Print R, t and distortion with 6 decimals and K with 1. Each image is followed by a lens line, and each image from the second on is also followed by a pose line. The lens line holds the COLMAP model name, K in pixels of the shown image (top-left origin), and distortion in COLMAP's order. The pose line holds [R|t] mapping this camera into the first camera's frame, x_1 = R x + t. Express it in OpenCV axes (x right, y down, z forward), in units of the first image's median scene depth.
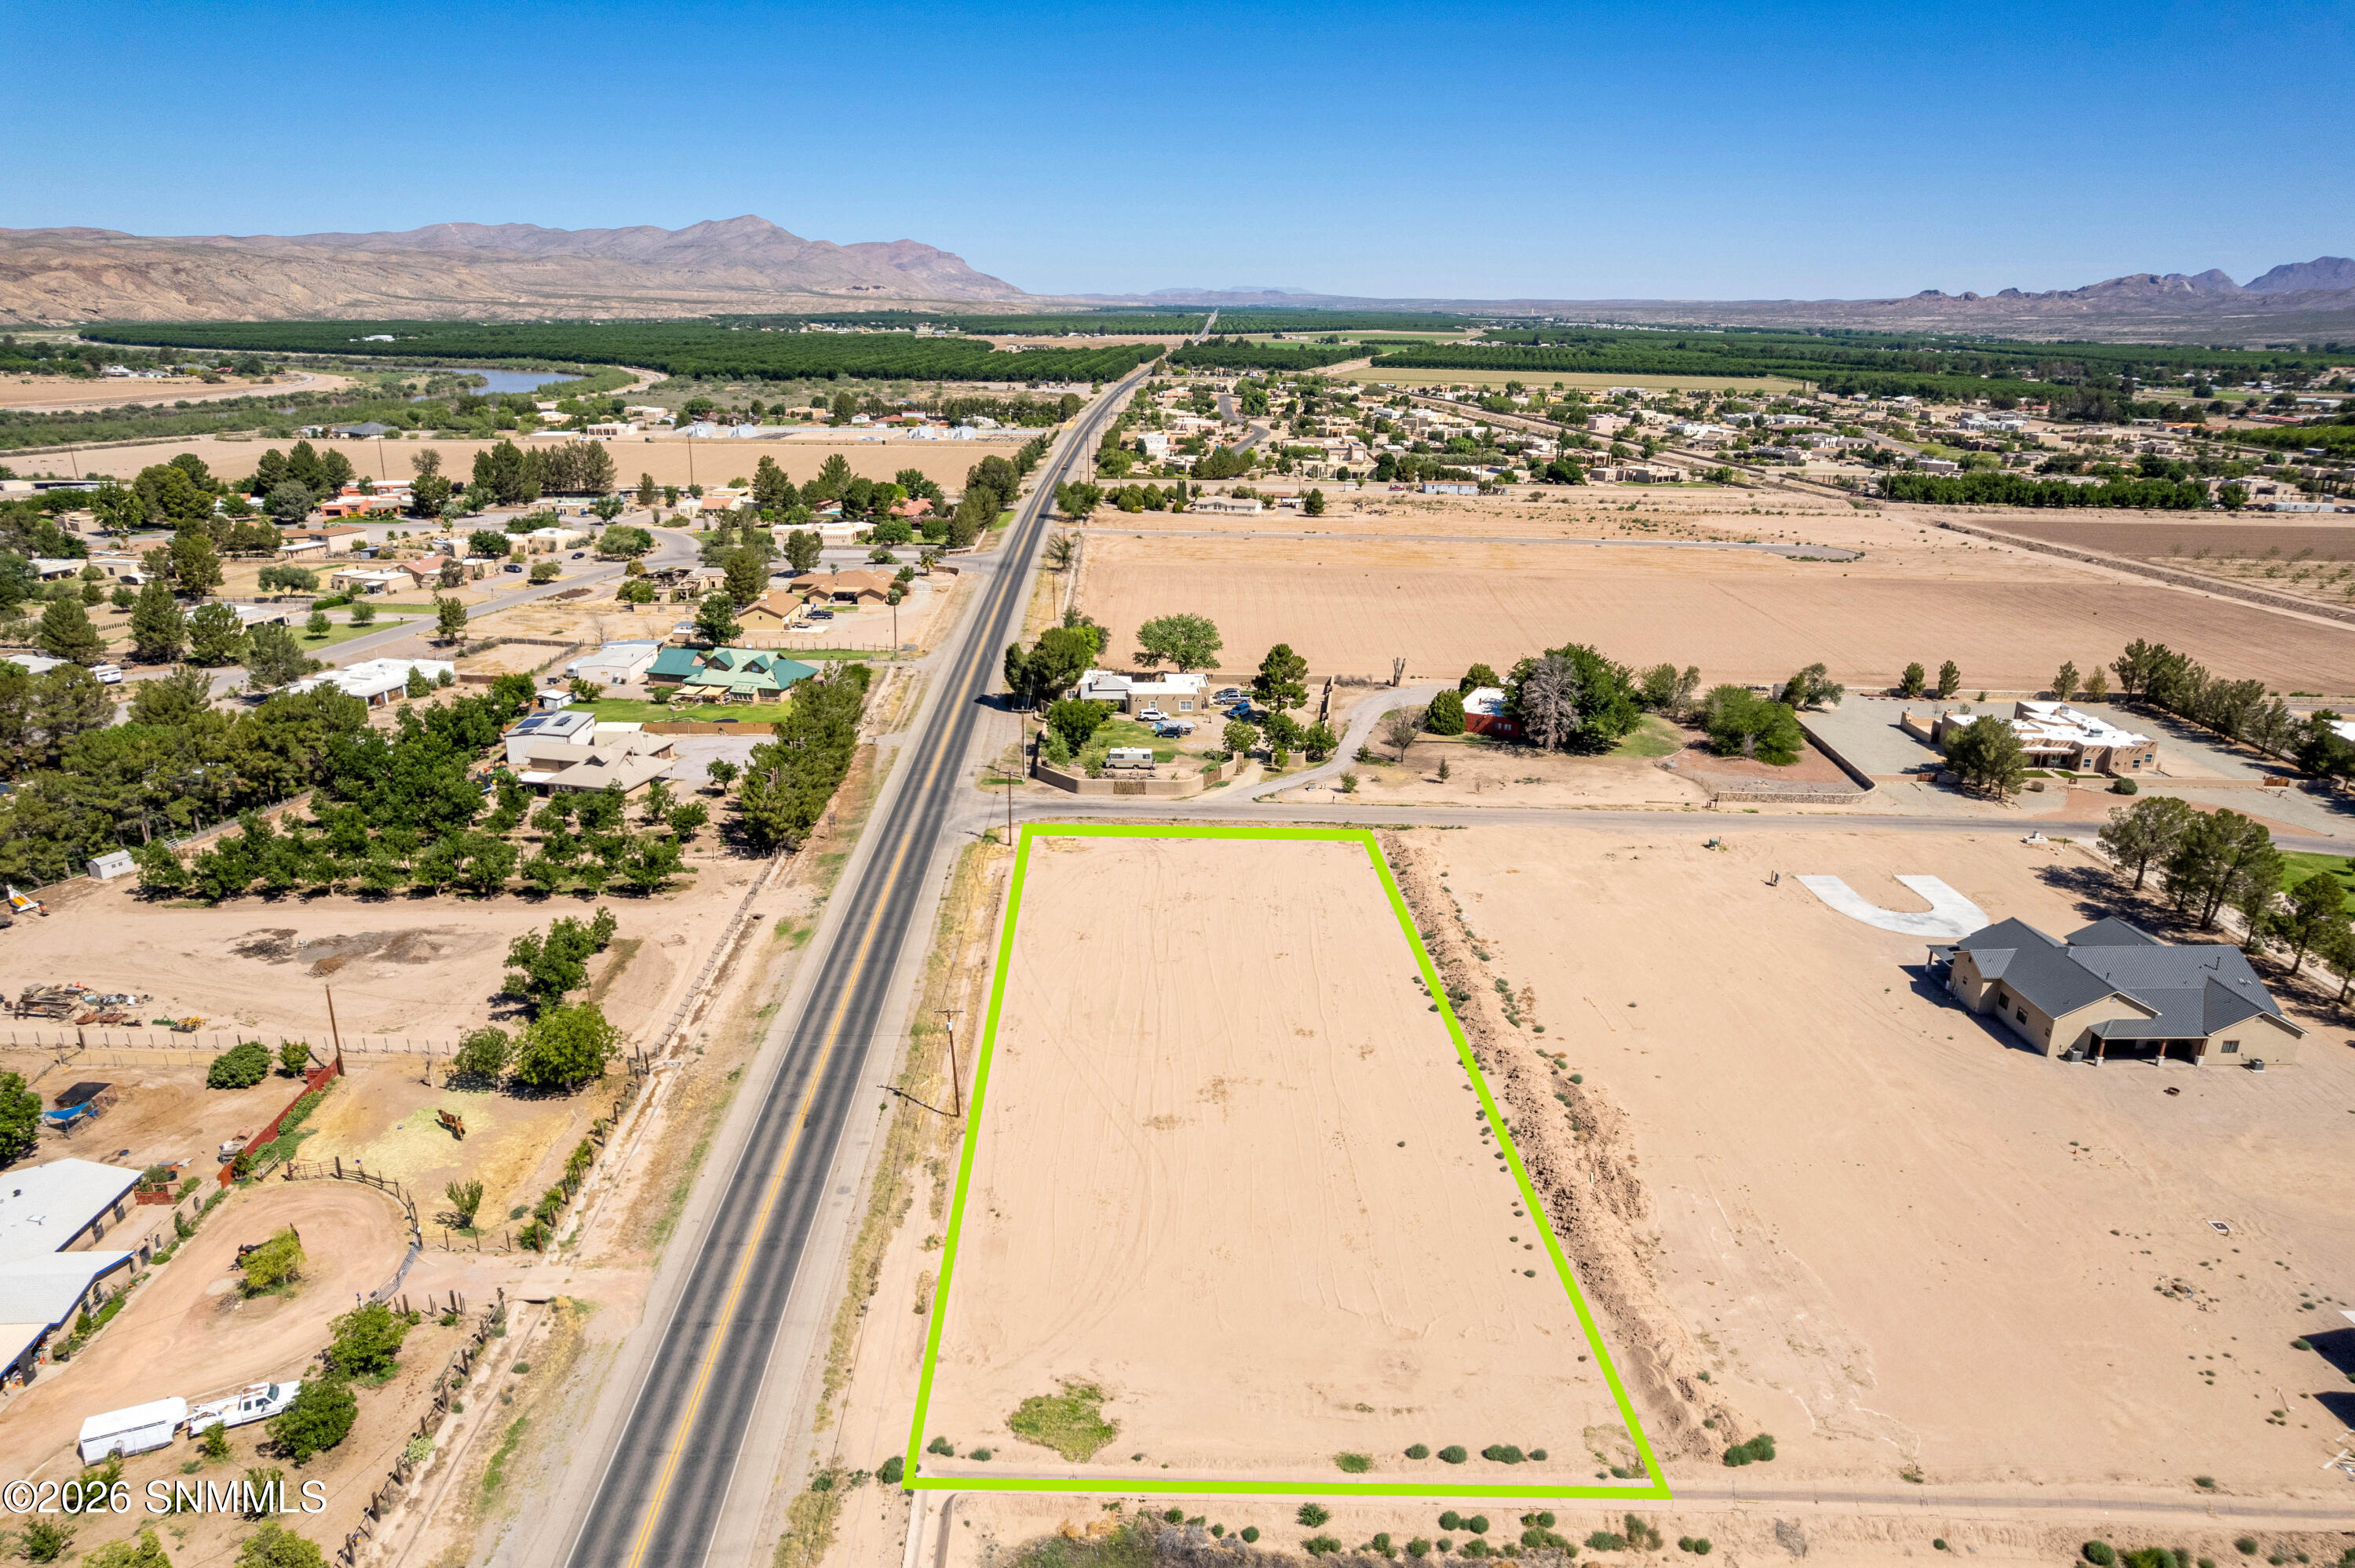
lens RADIAL K [[1506.1, 0, 1169.3], [0, 1506.1, 786.9], [0, 0, 1]] dist [-0.074737, 0.067198]
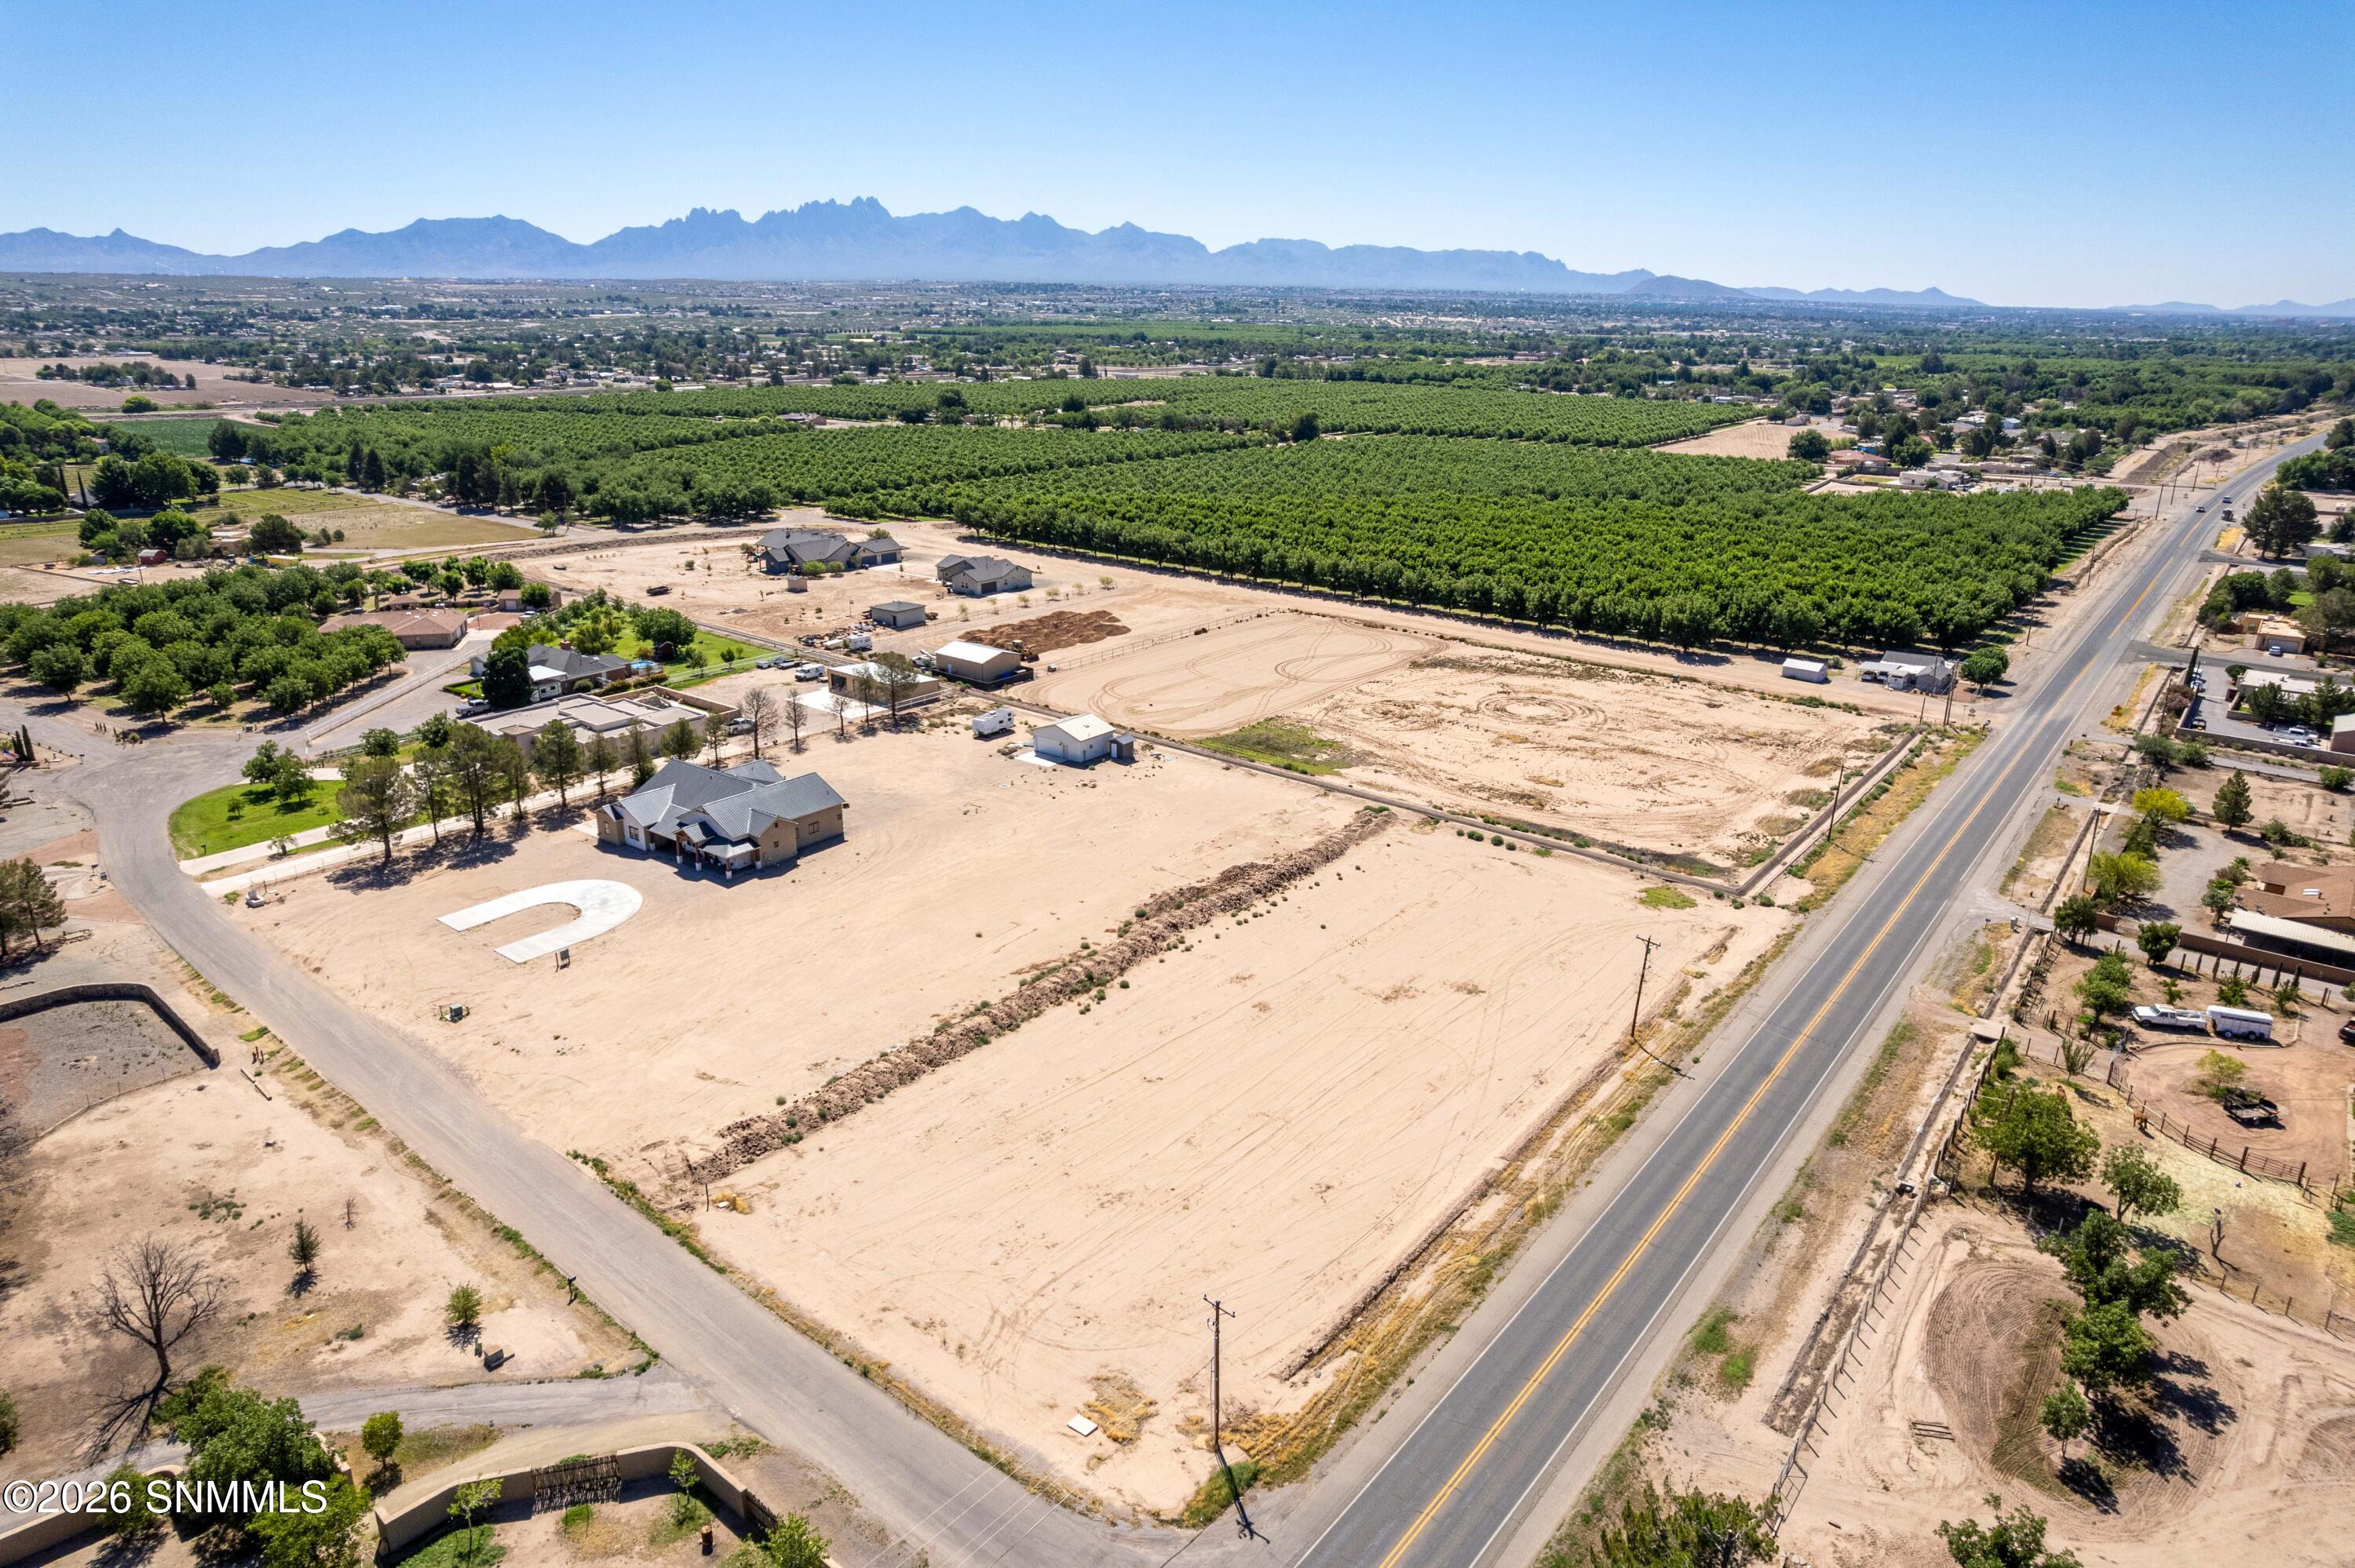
lens RADIAL K [[1505.3, 0, 1178.5], [0, 1505.3, 769.2], [0, 0, 1]] dist [-0.078044, 0.070390]
pose [[-0.770841, -0.210396, 0.601281, -0.304792], [0.182064, 0.831750, 0.524446, -0.352794], [-0.610457, 0.513736, -0.602841, 1.069726]]
